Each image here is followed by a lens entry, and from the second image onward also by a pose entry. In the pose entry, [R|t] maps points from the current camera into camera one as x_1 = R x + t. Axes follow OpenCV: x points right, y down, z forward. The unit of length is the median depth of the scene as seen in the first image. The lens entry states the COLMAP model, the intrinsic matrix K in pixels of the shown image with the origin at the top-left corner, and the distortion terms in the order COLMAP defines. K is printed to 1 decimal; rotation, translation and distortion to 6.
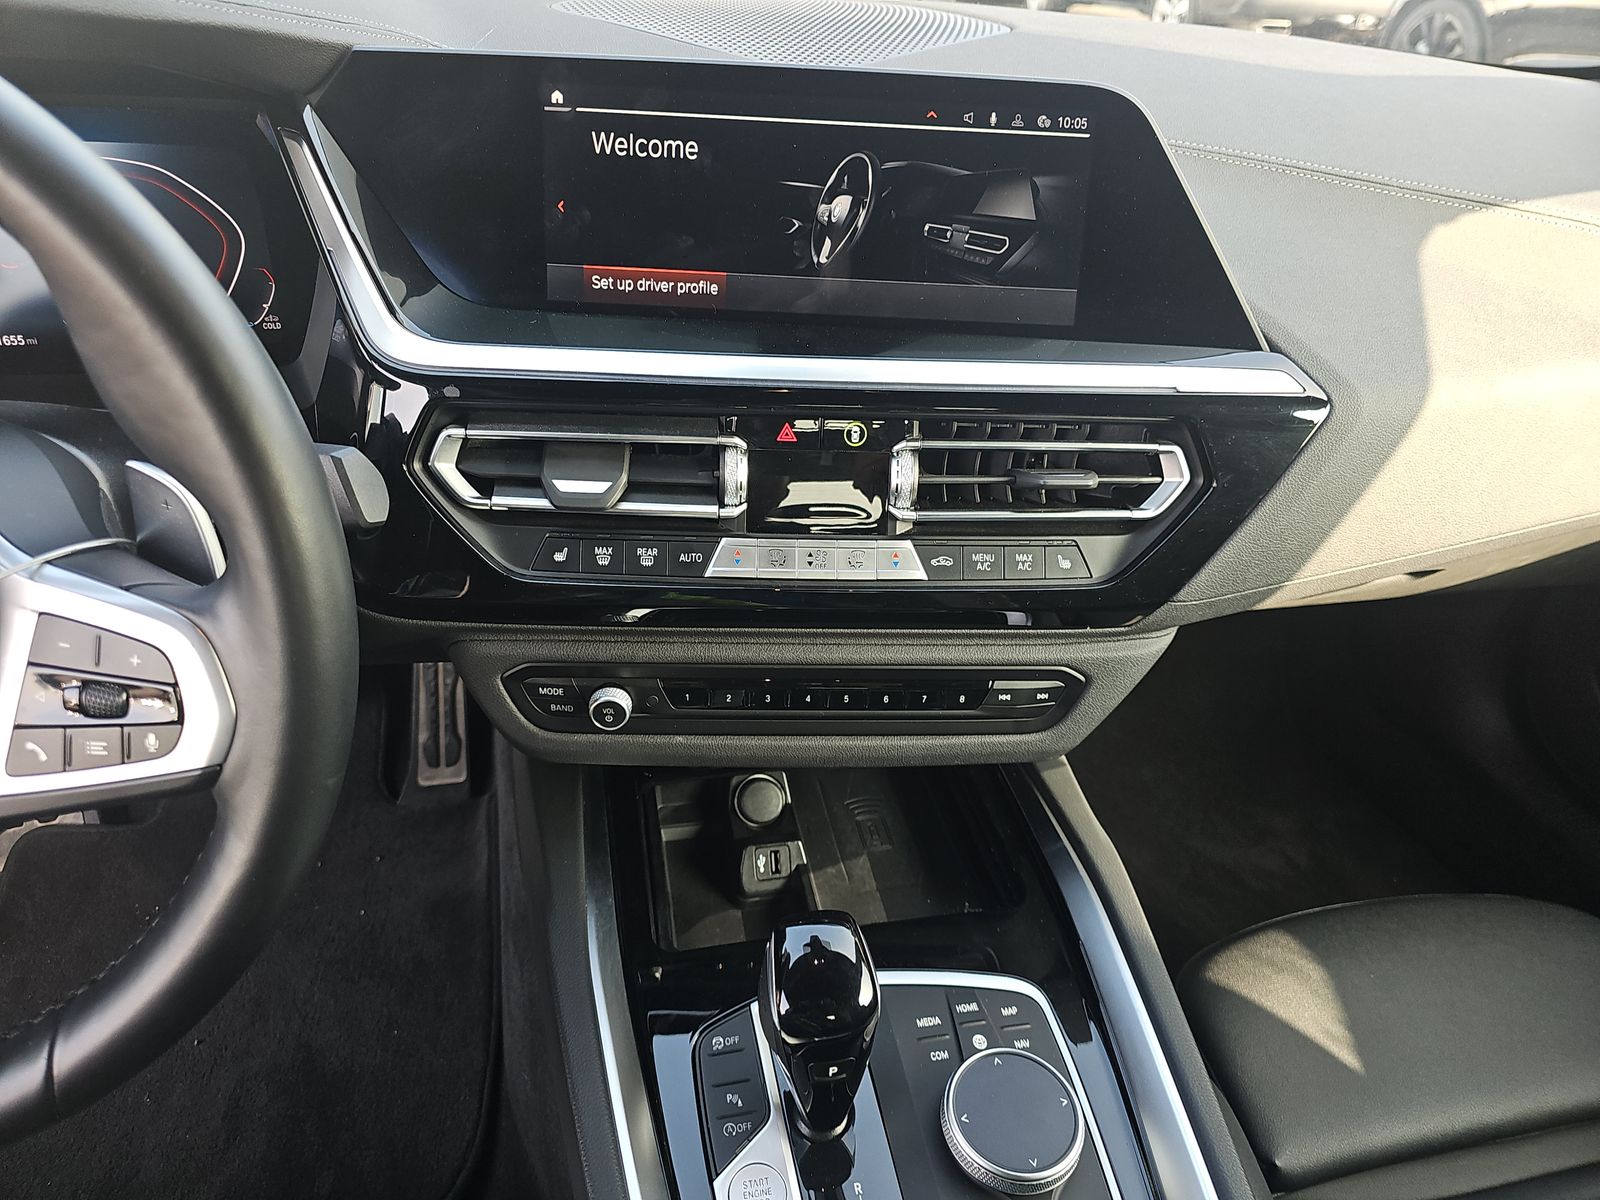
lens RADIAL K [[1087.4, 0, 793.6], [0, 1087.4, 593.2], [0, 0, 1]] dist [0.053671, -0.050480]
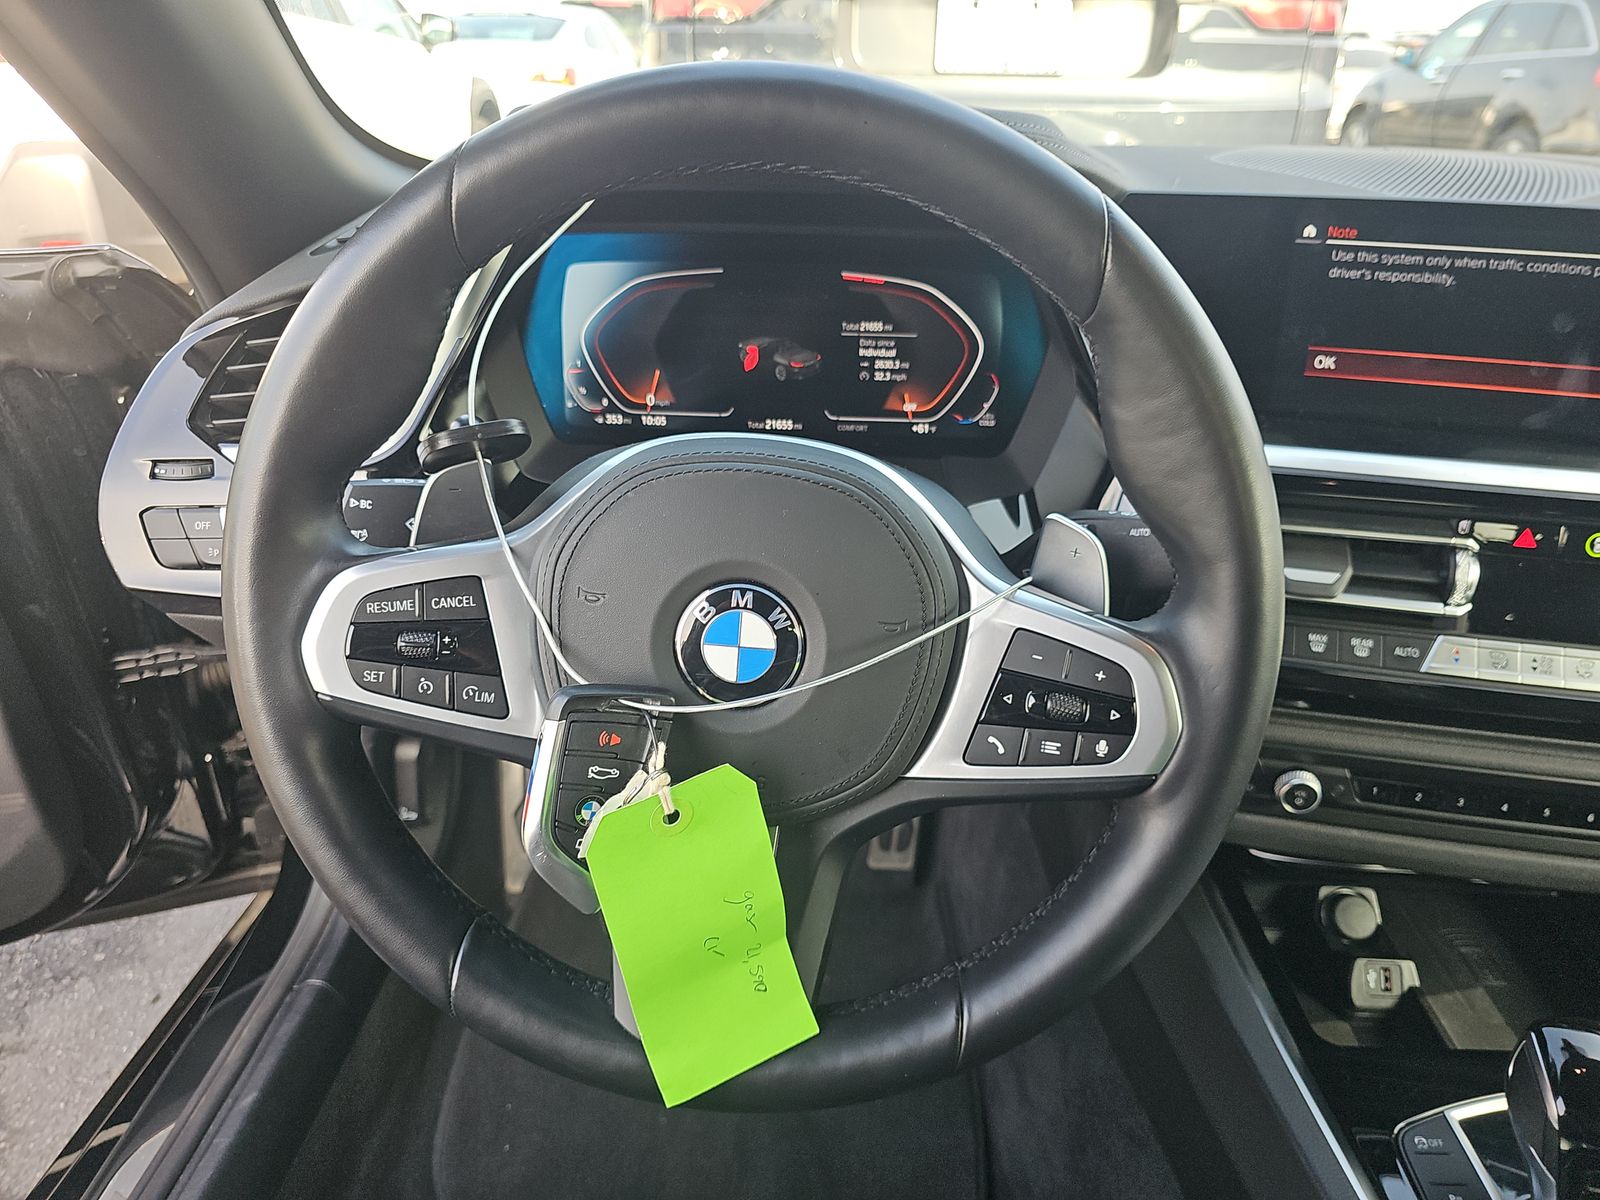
lens RADIAL K [[1079.0, 0, 796.8], [0, 1079.0, 592.3], [0, 0, 1]] dist [0.034138, -0.040628]
pose [[0.971181, 0.079267, -0.224775, -0.430785], [-0.107025, 0.987686, -0.114112, 0.091169], [0.212962, 0.134880, 0.967706, -0.129423]]
